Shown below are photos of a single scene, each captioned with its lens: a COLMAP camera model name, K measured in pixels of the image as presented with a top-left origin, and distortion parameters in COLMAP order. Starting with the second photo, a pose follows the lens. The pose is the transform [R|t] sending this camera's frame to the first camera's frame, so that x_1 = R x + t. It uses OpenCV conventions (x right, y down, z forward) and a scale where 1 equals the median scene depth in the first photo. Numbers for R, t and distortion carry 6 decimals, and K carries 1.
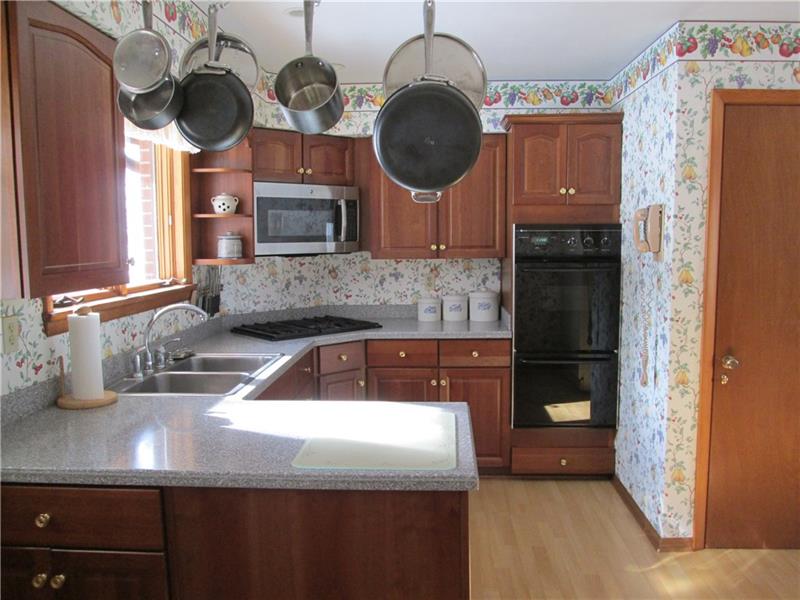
lens RADIAL K [[661.5, 0, 384.9], [0, 661.5, 298.2], [0, 0, 1]] dist [-0.050784, 0.023458]
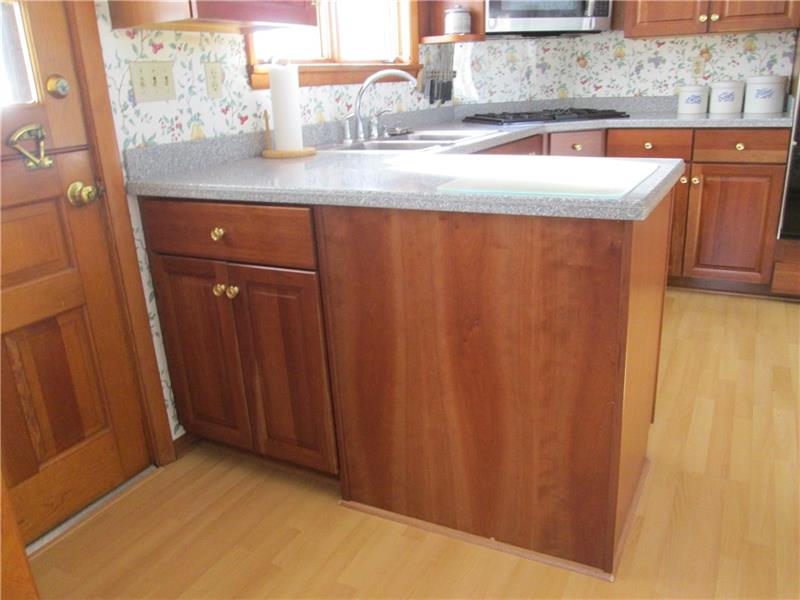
lens RADIAL K [[661.5, 0, 391.3], [0, 661.5, 295.9], [0, 0, 1]] dist [-0.050784, 0.023458]
pose [[0.915560, 0.098897, -0.389832, 0.080062], [-0.005741, 0.972410, 0.233207, 0.085238], [0.402140, -0.211277, 0.890868, 0.057031]]
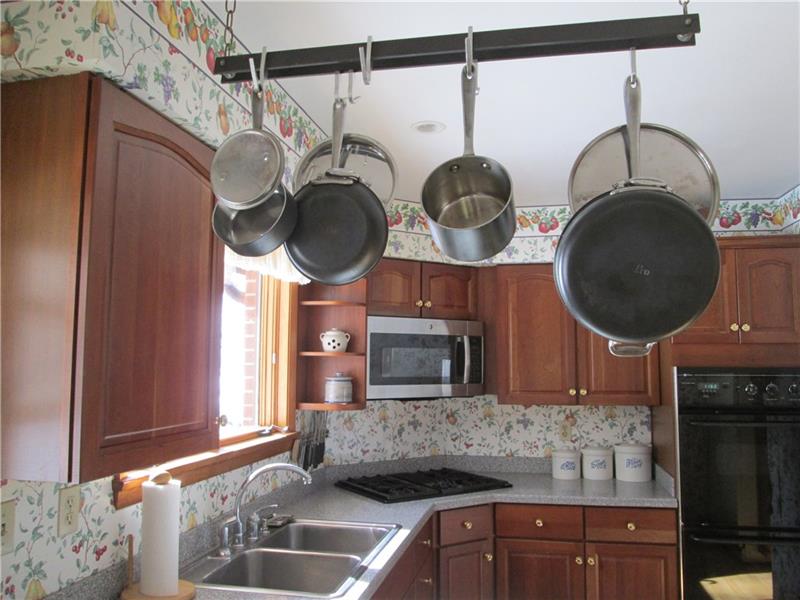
lens RADIAL K [[661.5, 0, 389.9], [0, 661.5, 303.6], [0, 0, 1]] dist [-0.050784, 0.023458]
pose [[0.989878, -0.000479, -0.141921, -0.045168], [-0.025520, 0.983094, -0.181313, -0.033790], [0.139608, 0.183100, 0.973131, 0.141191]]
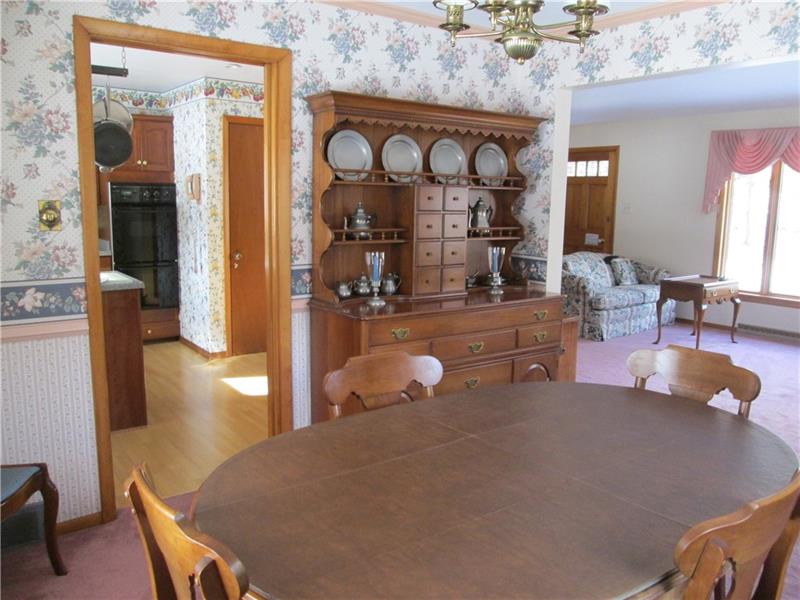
lens RADIAL K [[661.5, 0, 386.1], [0, 661.5, 294.7], [0, 0, 1]] dist [-0.050784, 0.023458]
pose [[0.770308, -0.074593, 0.633294, -0.326495], [0.039977, 0.996830, 0.068786, 0.079615], [-0.636418, -0.027669, 0.770848, -0.677271]]
